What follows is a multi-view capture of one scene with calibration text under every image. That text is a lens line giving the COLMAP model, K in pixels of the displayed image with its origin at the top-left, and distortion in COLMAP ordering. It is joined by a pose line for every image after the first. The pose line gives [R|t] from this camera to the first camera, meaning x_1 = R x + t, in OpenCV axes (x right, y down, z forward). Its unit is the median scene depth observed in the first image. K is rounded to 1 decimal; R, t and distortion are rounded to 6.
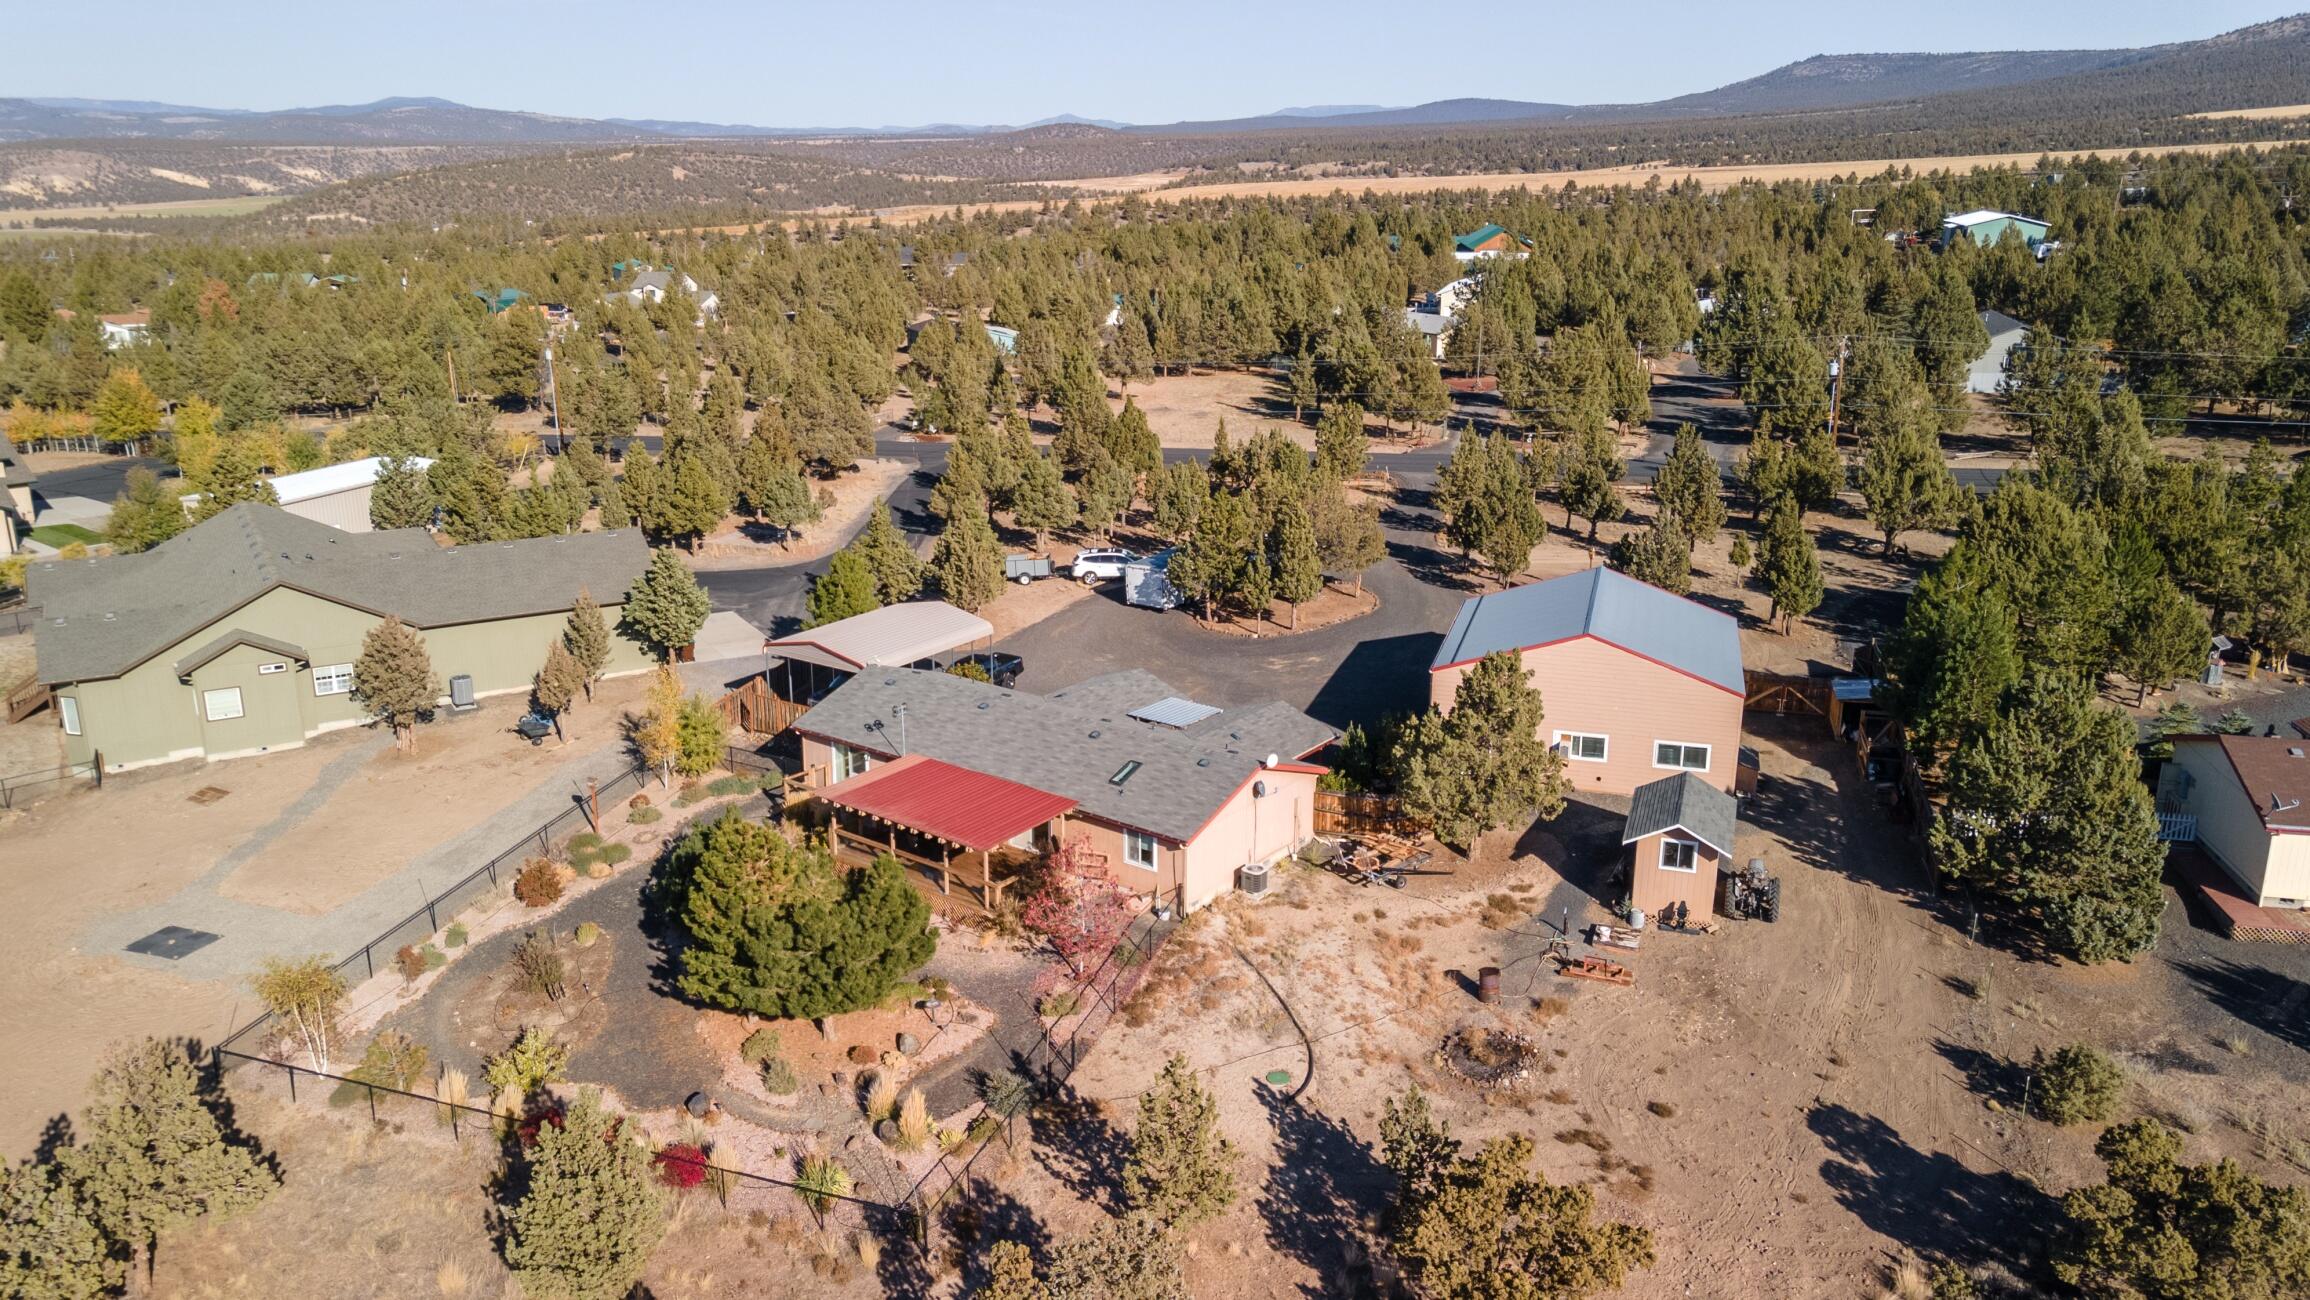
lens RADIAL K [[1697.5, 0, 1150.5], [0, 1697.5, 644.9], [0, 0, 1]] dist [0.027579, 0.028260]
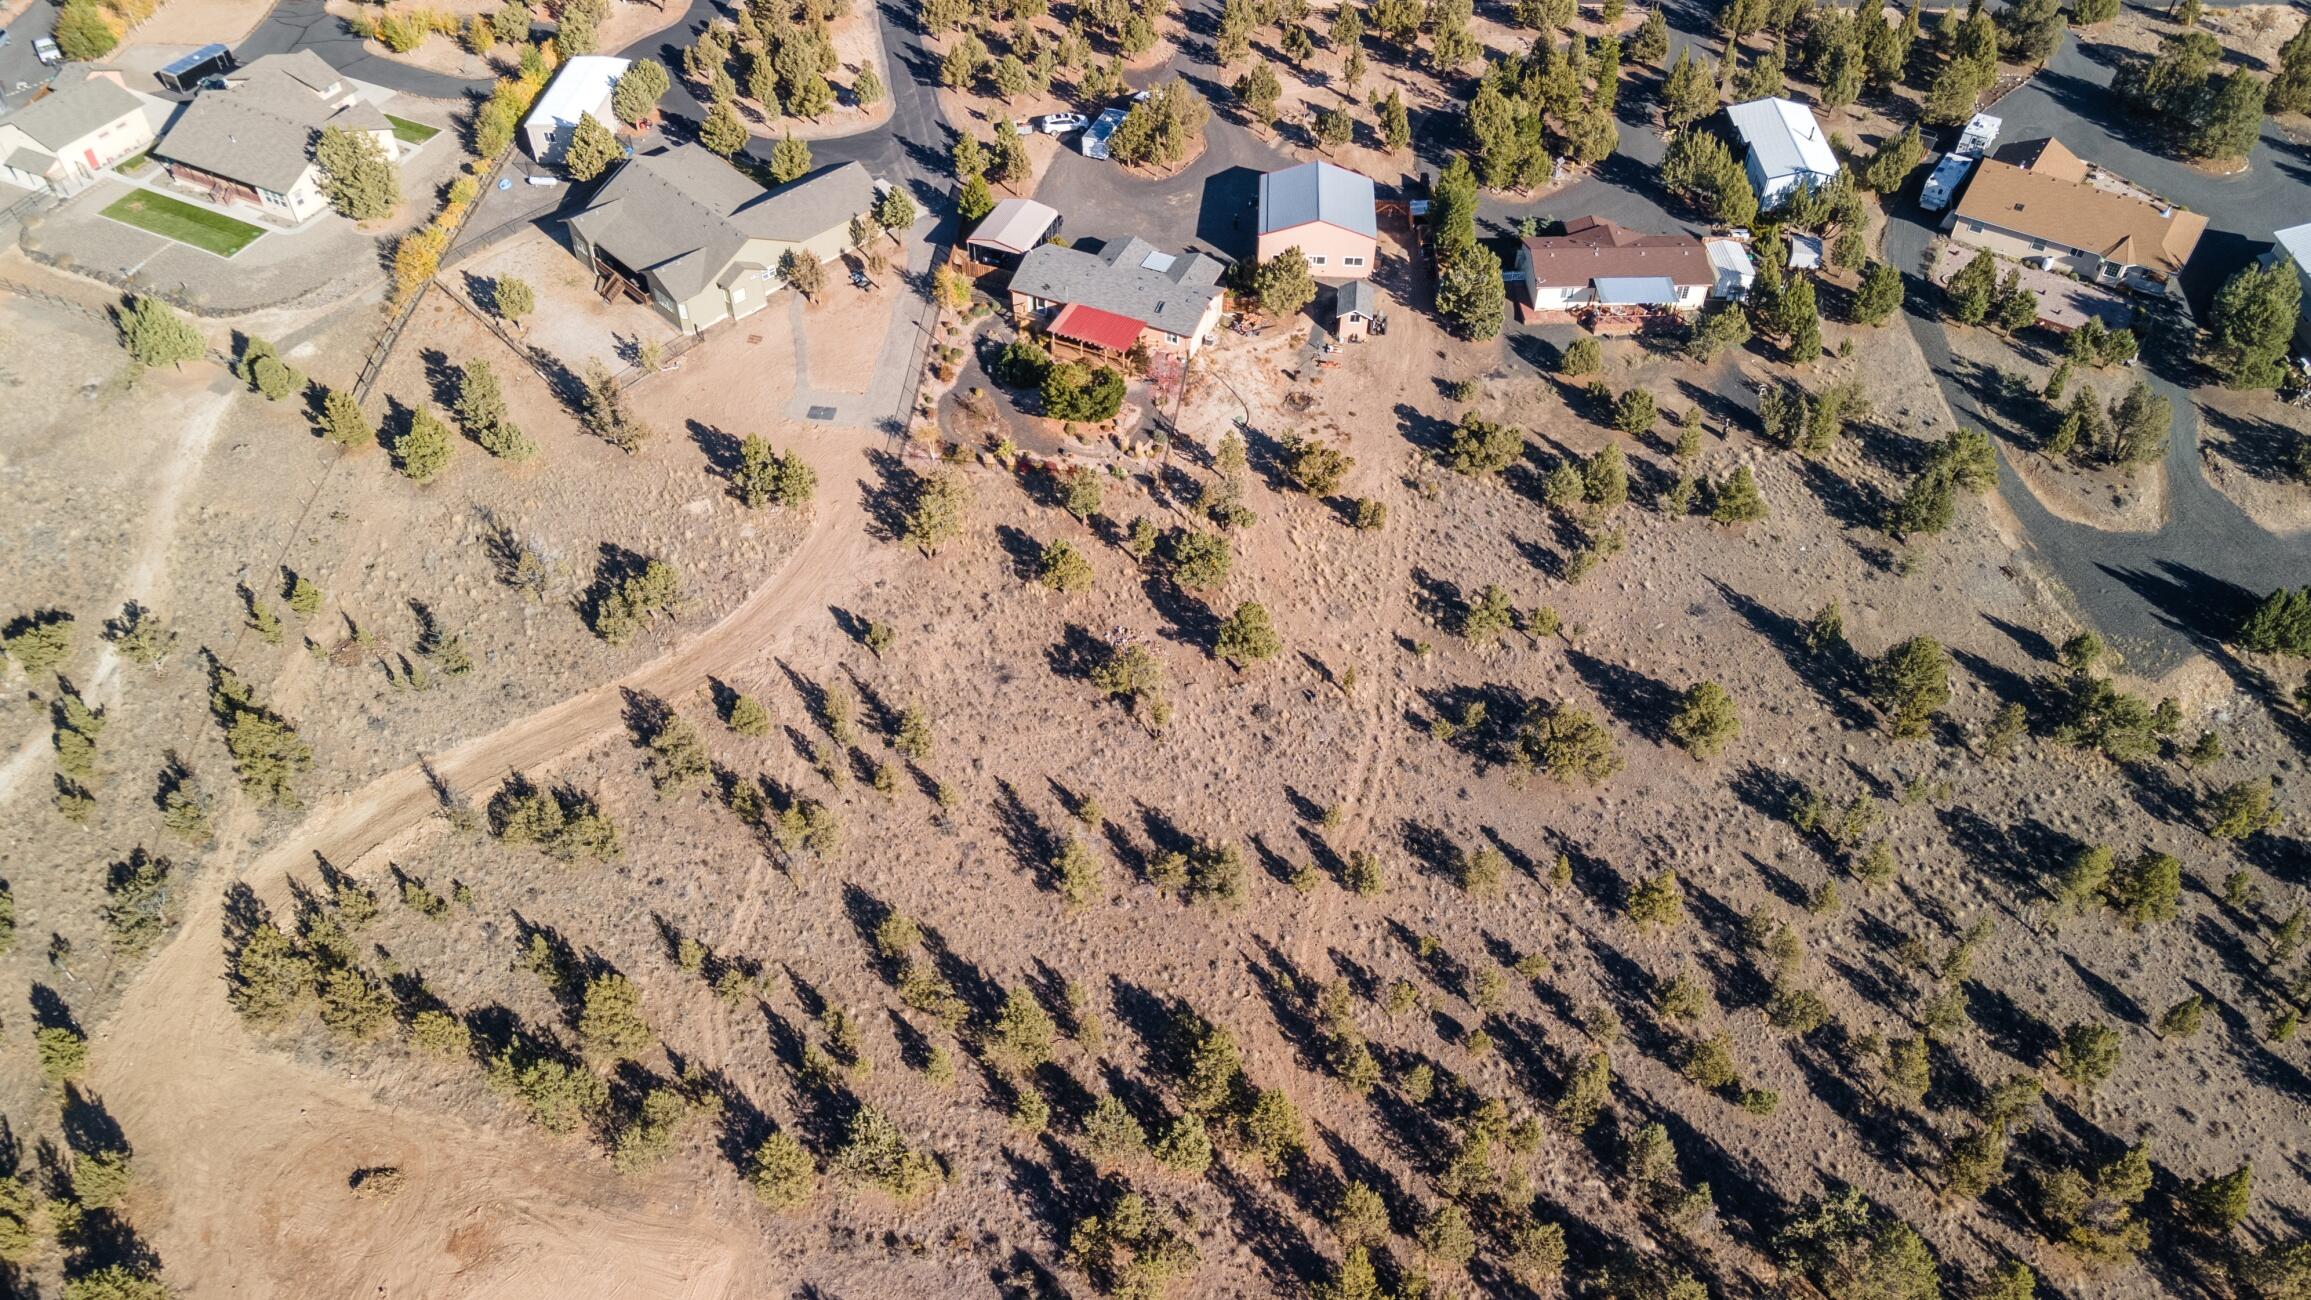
lens RADIAL K [[1698.2, 0, 1149.6], [0, 1698.2, 647.4], [0, 0, 1]] dist [0.027579, 0.028260]
pose [[0.972422, -0.164343, 0.165487, -0.608349], [0.060770, 0.863587, 0.500524, -0.870466], [-0.225170, -0.476664, 0.849759, -1.668795]]
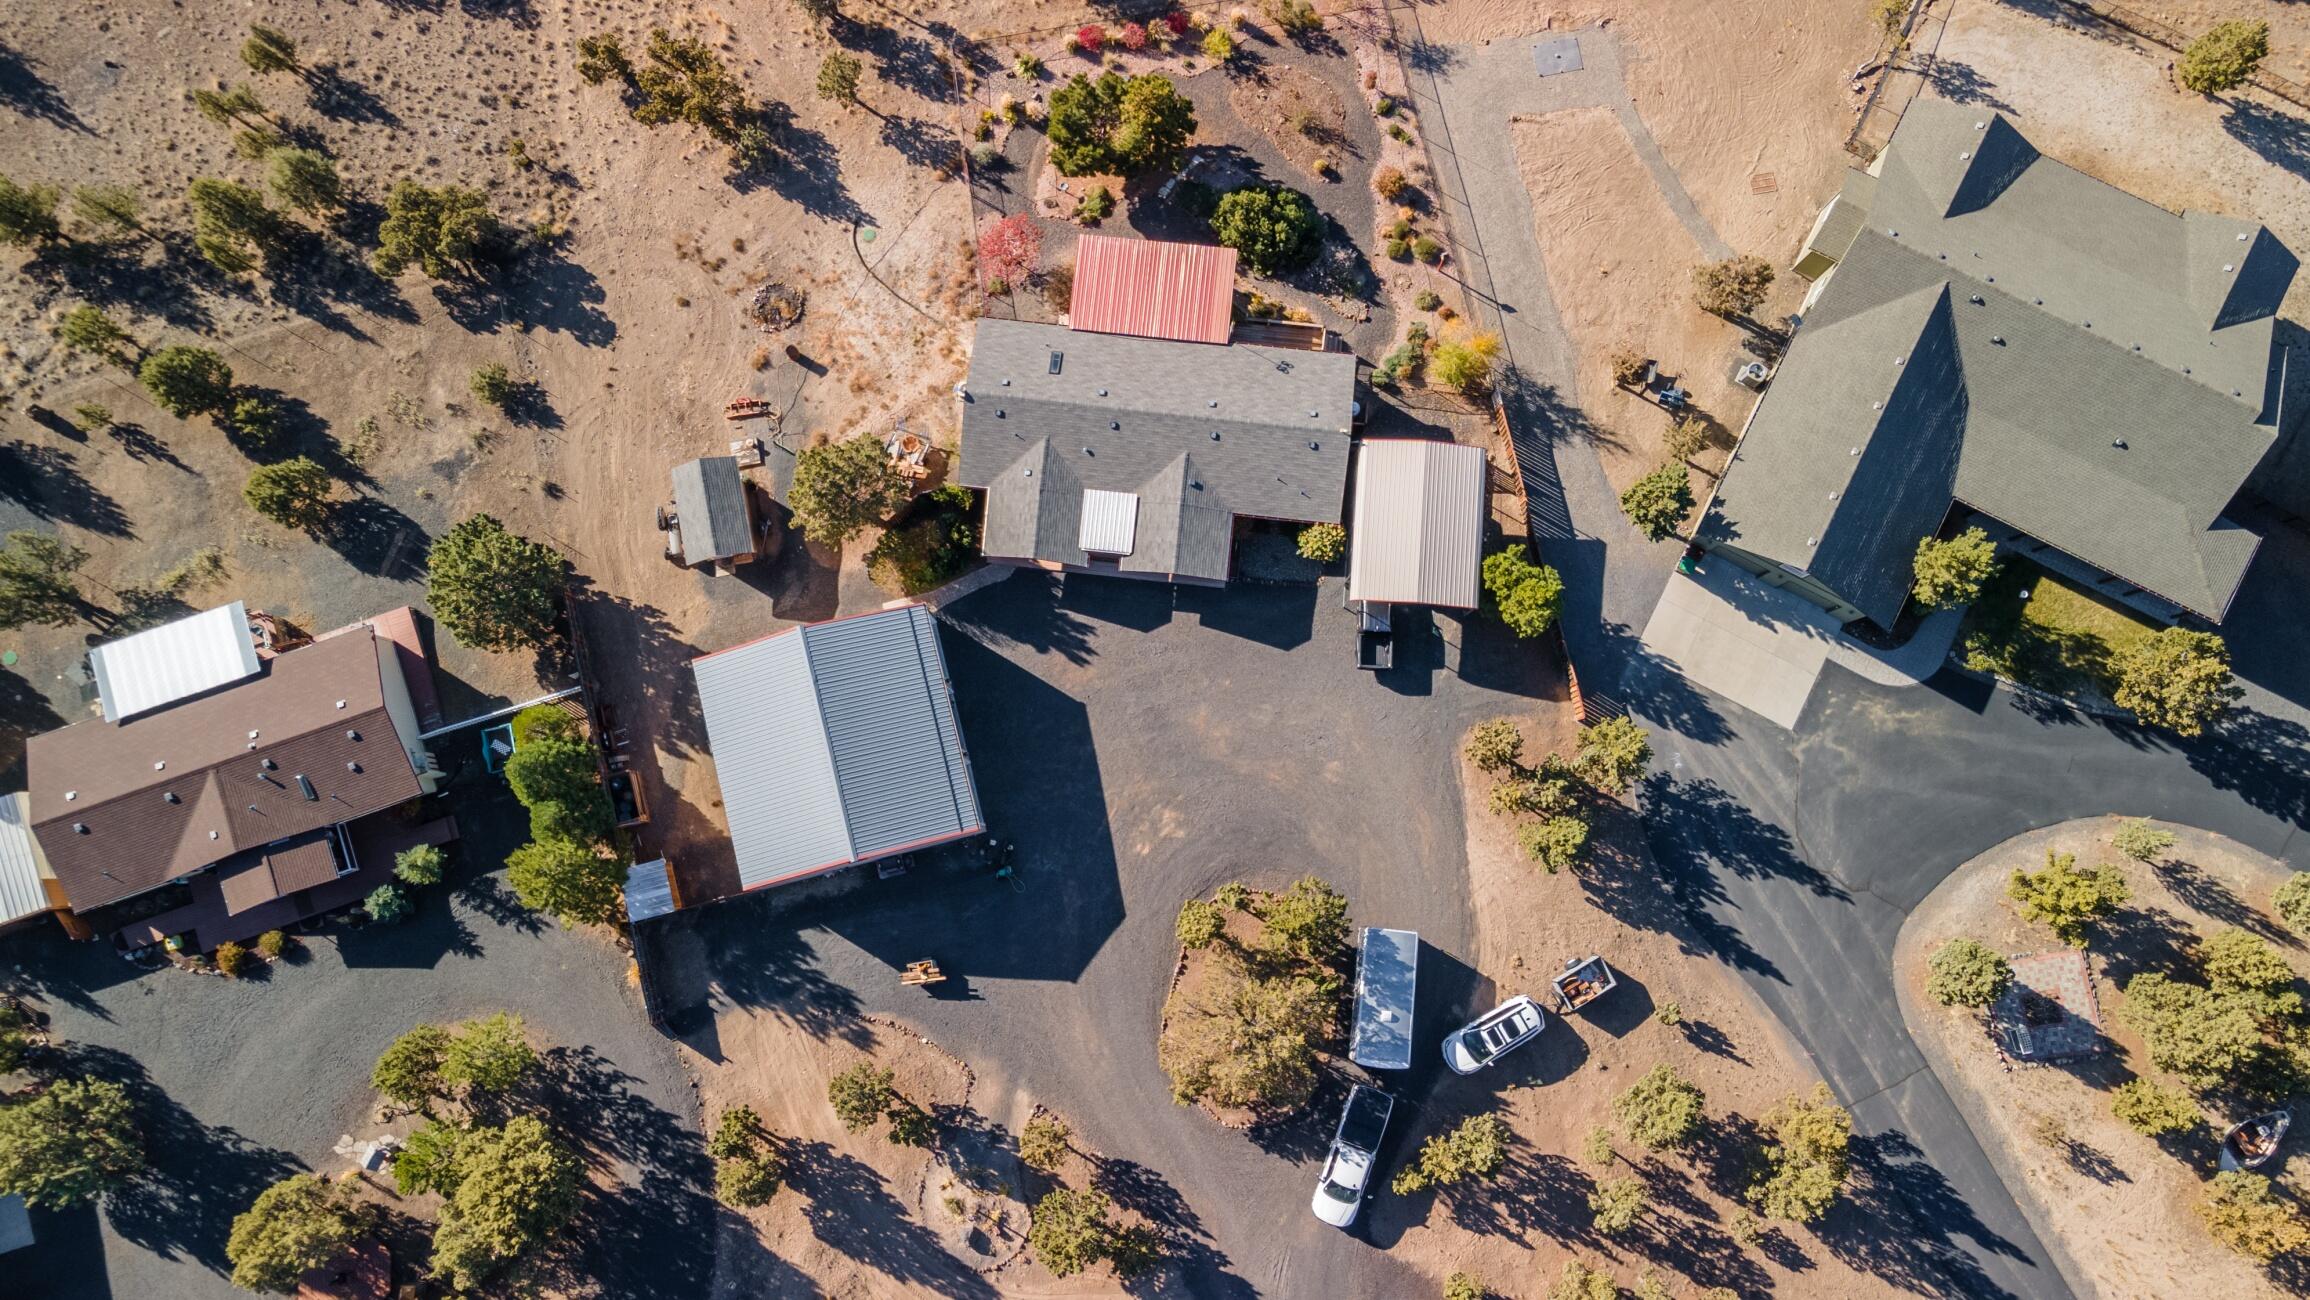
lens RADIAL K [[1697.5, 0, 1163.7], [0, 1697.5, 638.5], [0, 0, 1]] dist [0.027579, 0.028260]
pose [[-0.854605, 0.516233, -0.056154, 0.116525], [-0.126553, -0.102177, 0.986683, -1.483484], [0.503621, 0.850331, 0.152652, 1.103277]]
